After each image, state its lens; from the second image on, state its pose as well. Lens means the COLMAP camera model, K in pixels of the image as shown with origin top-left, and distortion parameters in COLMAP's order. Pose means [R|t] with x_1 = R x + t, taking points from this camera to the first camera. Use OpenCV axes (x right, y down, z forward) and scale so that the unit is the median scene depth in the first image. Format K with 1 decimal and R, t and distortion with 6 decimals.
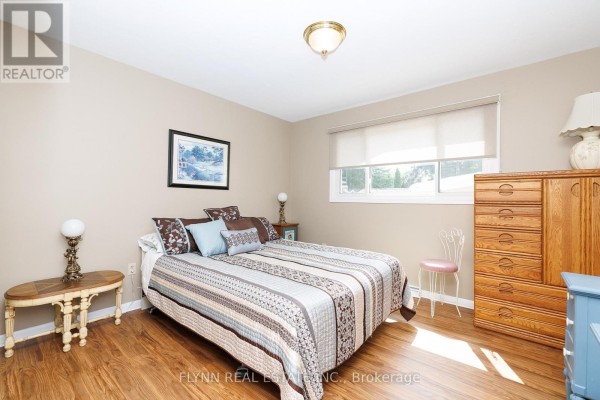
lens RADIAL K [[259.2, 0, 300.0], [0, 259.2, 200.0], [0, 0, 1]] dist [-0.000813, 0.000147]
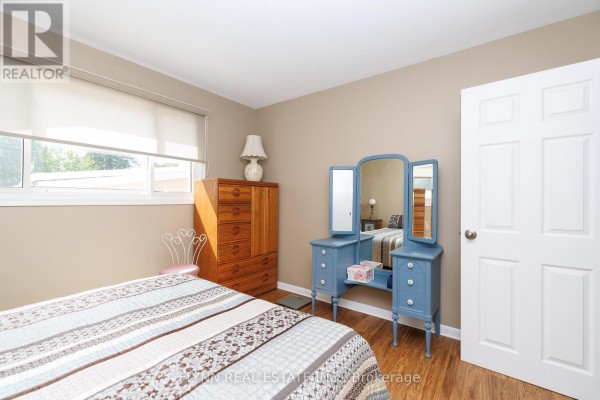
lens RADIAL K [[250.2, 0, 300.0], [0, 250.2, 200.0], [0, 0, 1]] dist [-0.000142, 0.000039]
pose [[-0.025561, -0.002140, 0.999671, -0.445801], [-0.004617, 0.999987, 0.002023, -0.006519], [-0.999663, -0.004564, -0.025570, 0.702317]]
